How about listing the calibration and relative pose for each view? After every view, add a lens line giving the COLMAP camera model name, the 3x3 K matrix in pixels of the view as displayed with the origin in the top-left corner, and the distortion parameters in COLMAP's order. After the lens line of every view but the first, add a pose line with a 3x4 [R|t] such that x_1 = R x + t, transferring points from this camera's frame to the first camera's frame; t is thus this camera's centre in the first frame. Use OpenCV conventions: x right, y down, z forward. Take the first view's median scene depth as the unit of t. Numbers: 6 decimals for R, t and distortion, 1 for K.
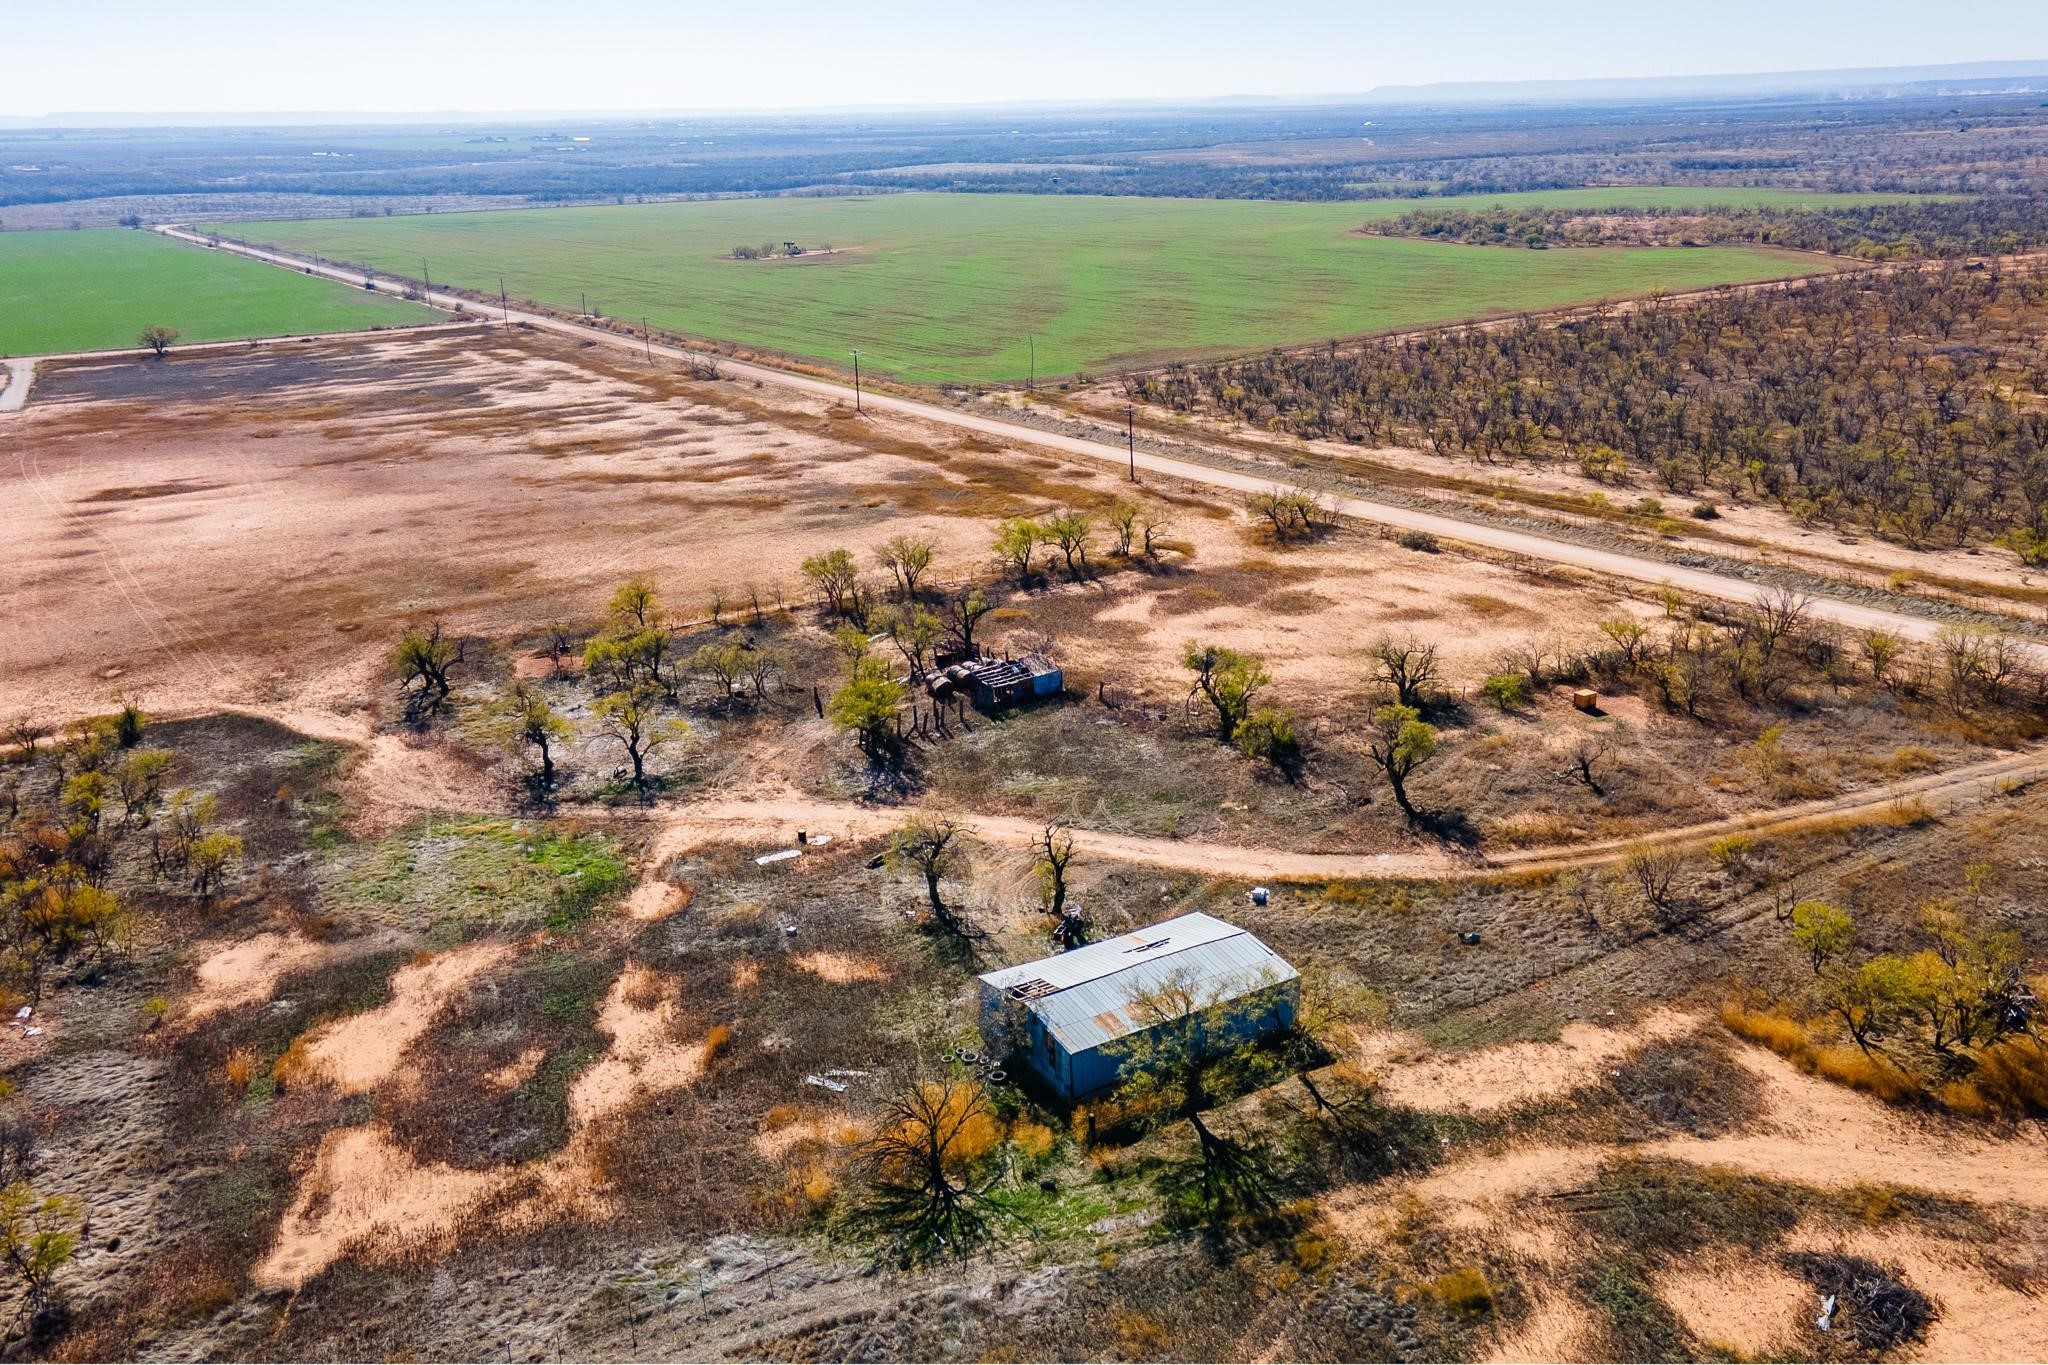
lens RADIAL K [[1755.8, 0, 1063.6], [0, 1755.8, 688.0], [0, 0, 1]] dist [0.025020, 0.034380]
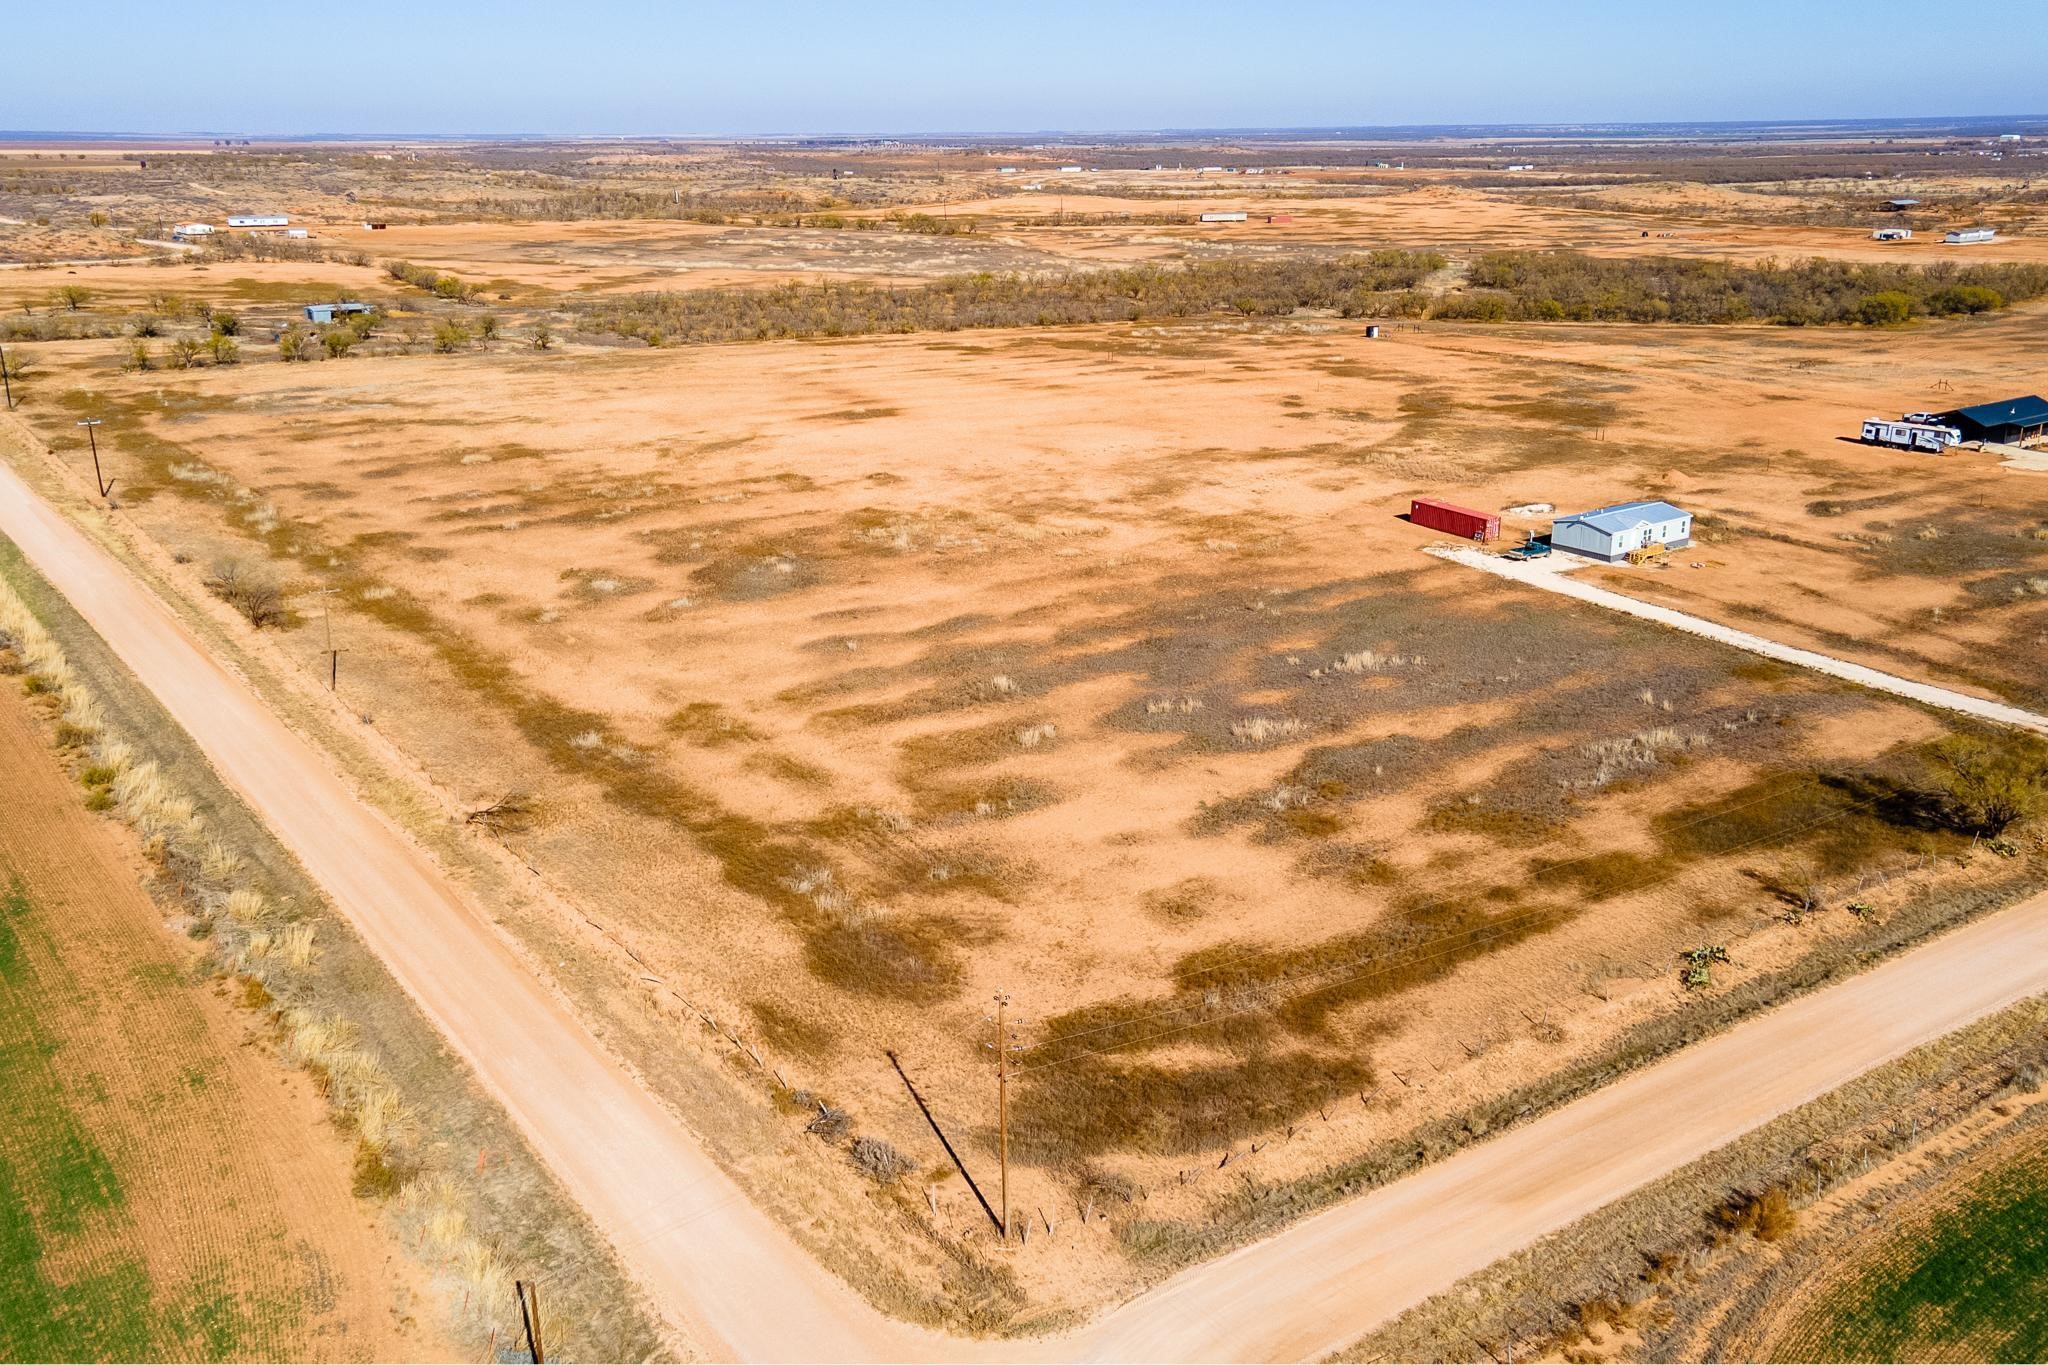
lens RADIAL K [[1755.8, 0, 1063.6], [0, 1755.8, 688.0], [0, 0, 1]] dist [0.025020, 0.034380]
pose [[-0.997501, 0.050409, -0.049502, -1.037274], [0.011667, 0.808566, 0.588290, -1.145091], [0.069681, 0.586242, -0.807134, 3.639155]]
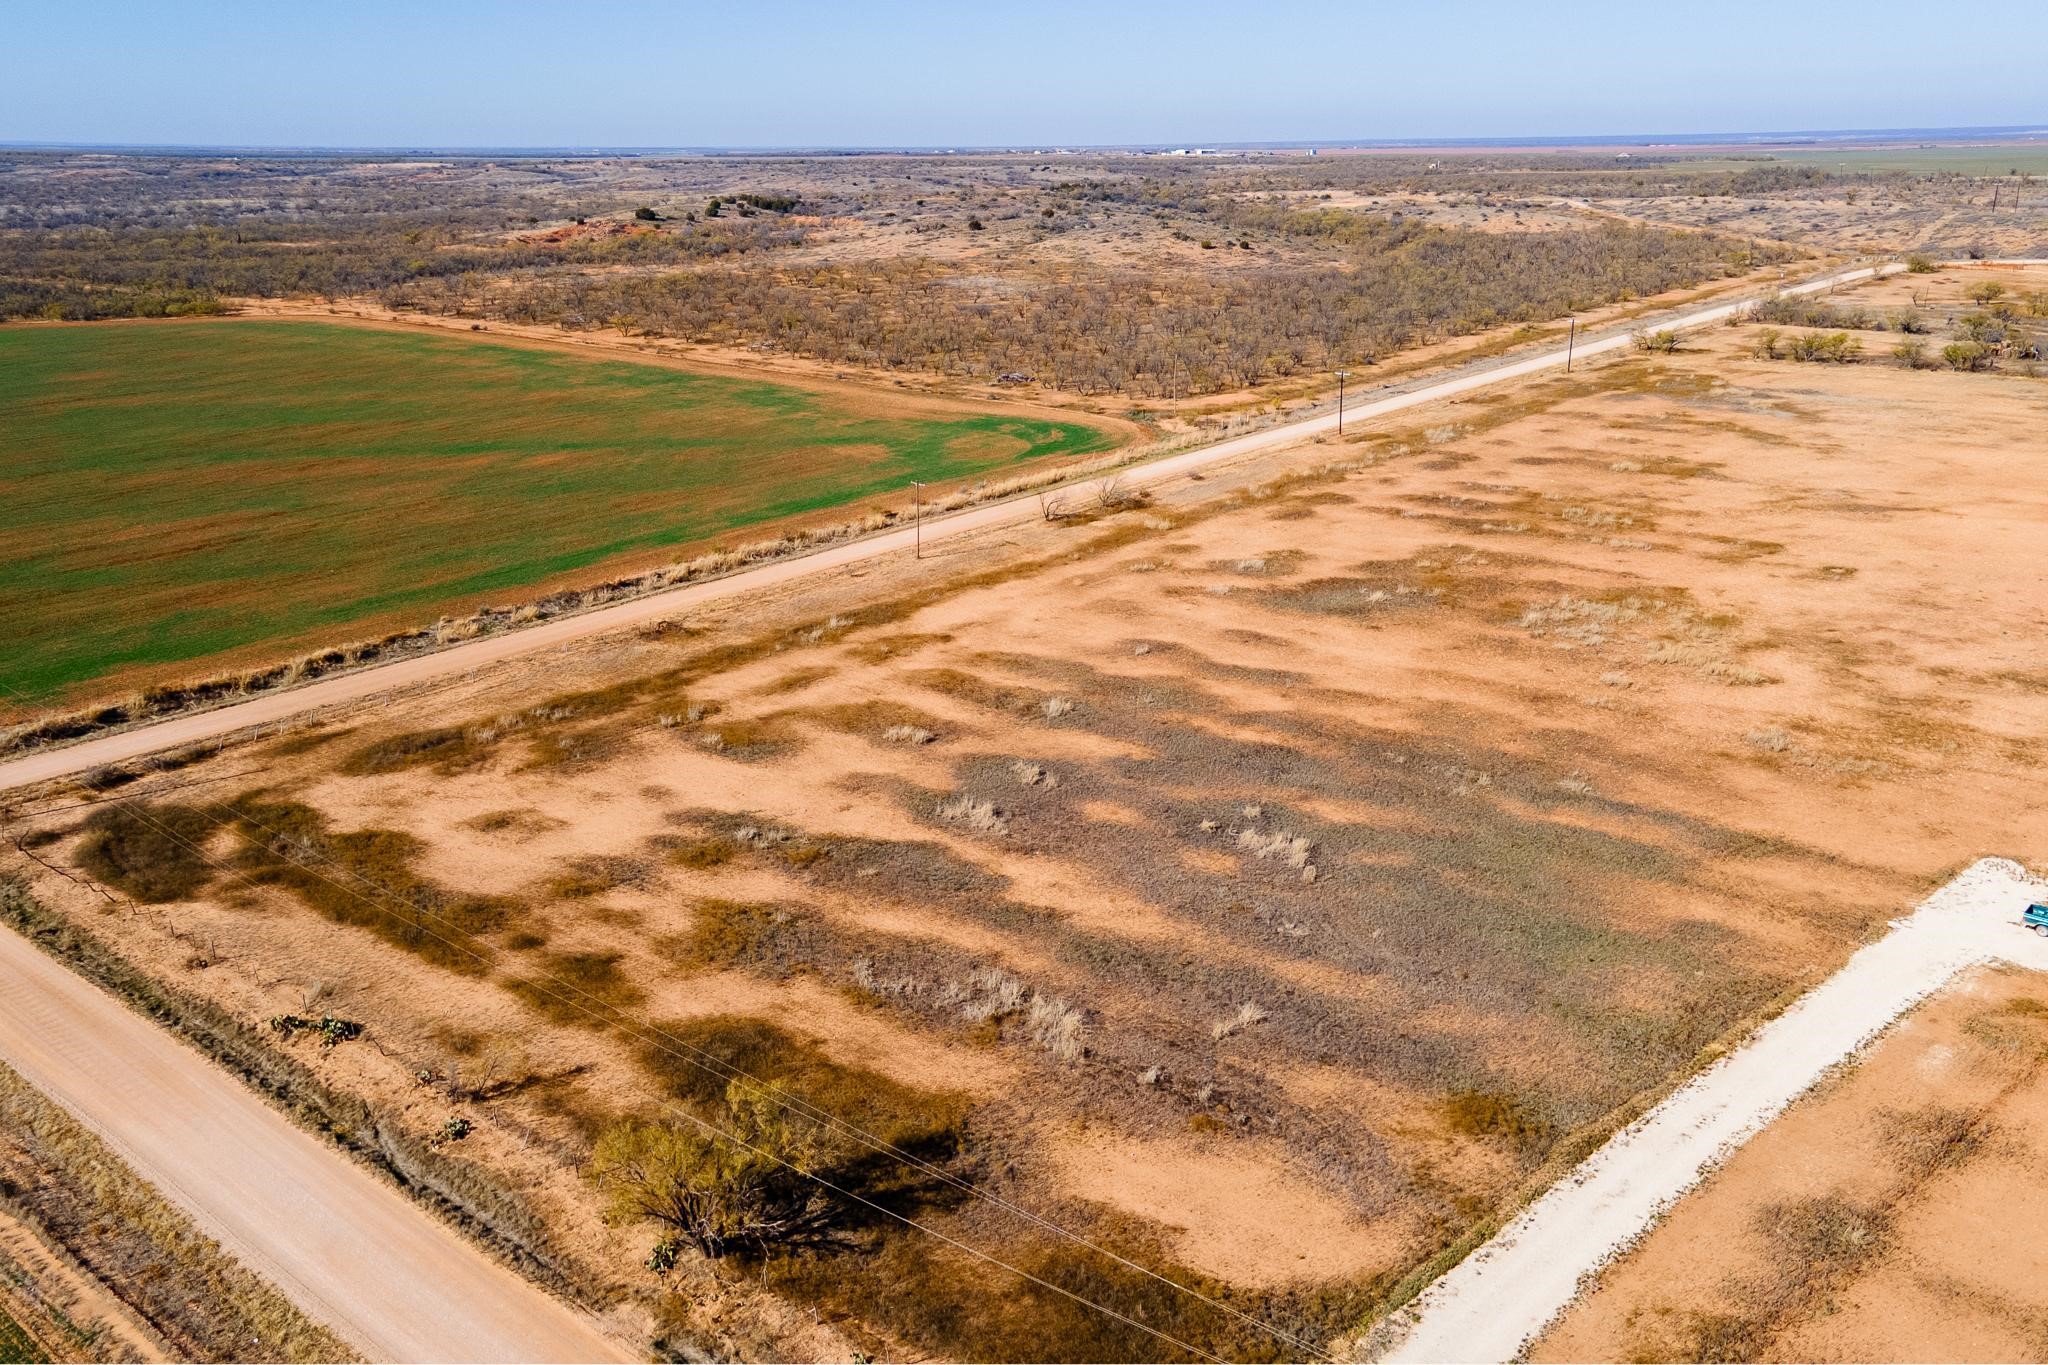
lens RADIAL K [[1755.8, 0, 1063.6], [0, 1755.8, 688.0], [0, 0, 1]] dist [0.025020, 0.034380]
pose [[-0.311937, -0.256692, 0.914770, -2.036369], [0.314012, 0.880853, 0.354253, -0.891027], [-0.896712, 0.397753, -0.194166, 2.947393]]
